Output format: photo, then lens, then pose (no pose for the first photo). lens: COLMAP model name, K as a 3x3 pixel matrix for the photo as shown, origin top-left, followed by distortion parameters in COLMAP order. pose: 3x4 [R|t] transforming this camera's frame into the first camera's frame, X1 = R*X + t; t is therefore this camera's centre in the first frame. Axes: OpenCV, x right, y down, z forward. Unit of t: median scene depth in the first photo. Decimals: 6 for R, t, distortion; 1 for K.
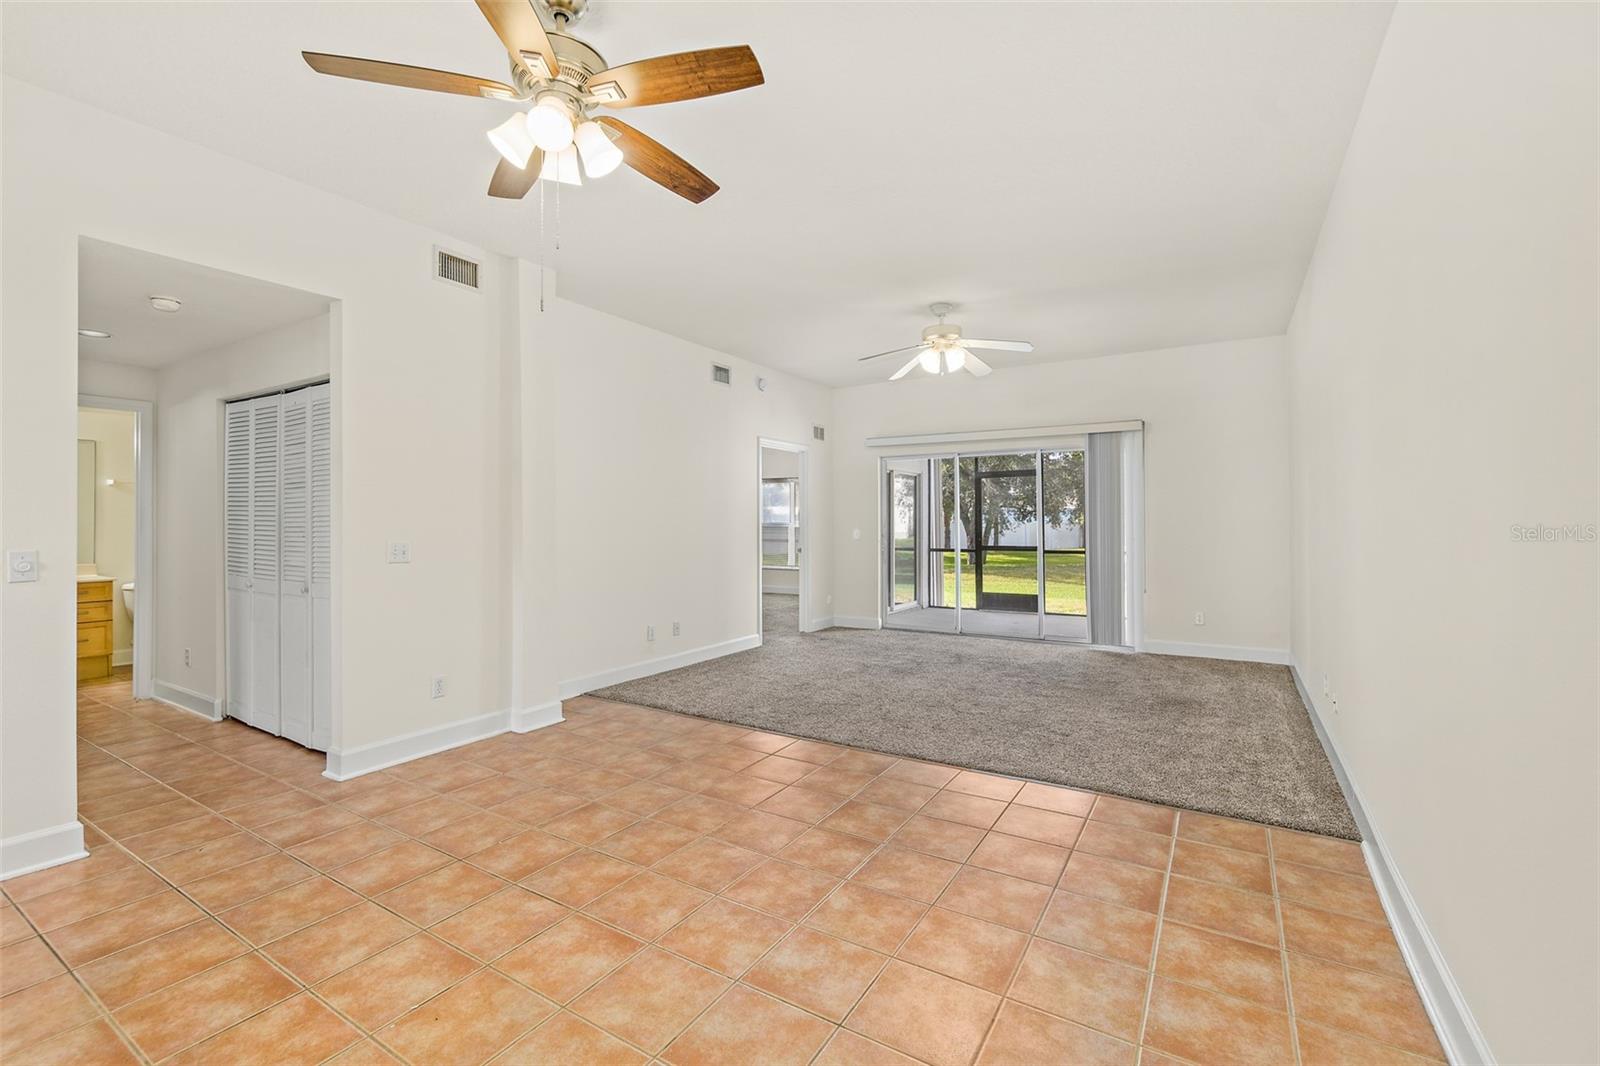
lens RADIAL K [[693.1, 0, 794.8], [0, 693.1, 518.7], [0, 0, 1]] dist [-0.005348, 0.001320]
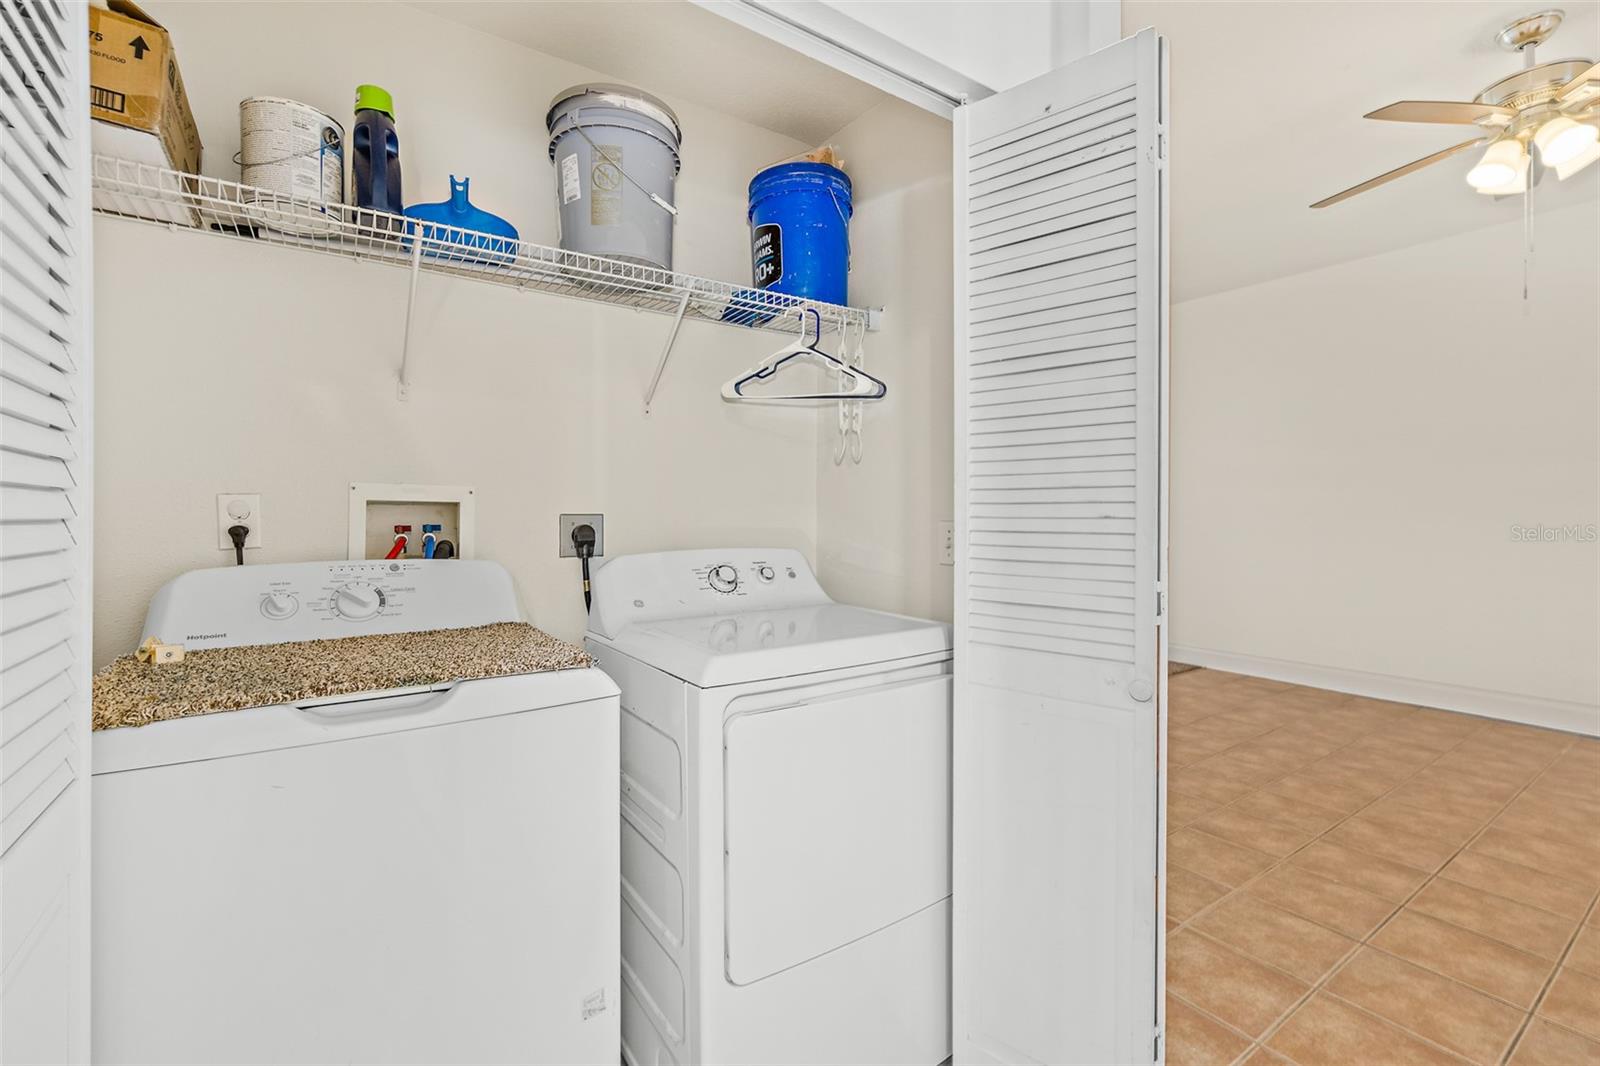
lens RADIAL K [[693.1, 0, 794.8], [0, 693.1, 518.7], [0, 0, 1]] dist [-0.005348, 0.001320]
pose [[0.406104, -0.007940, 0.913792, -1.486019], [-0.003439, 0.999942, 0.010217, 0.033748], [-0.913820, -0.007292, 0.406053, 1.305717]]
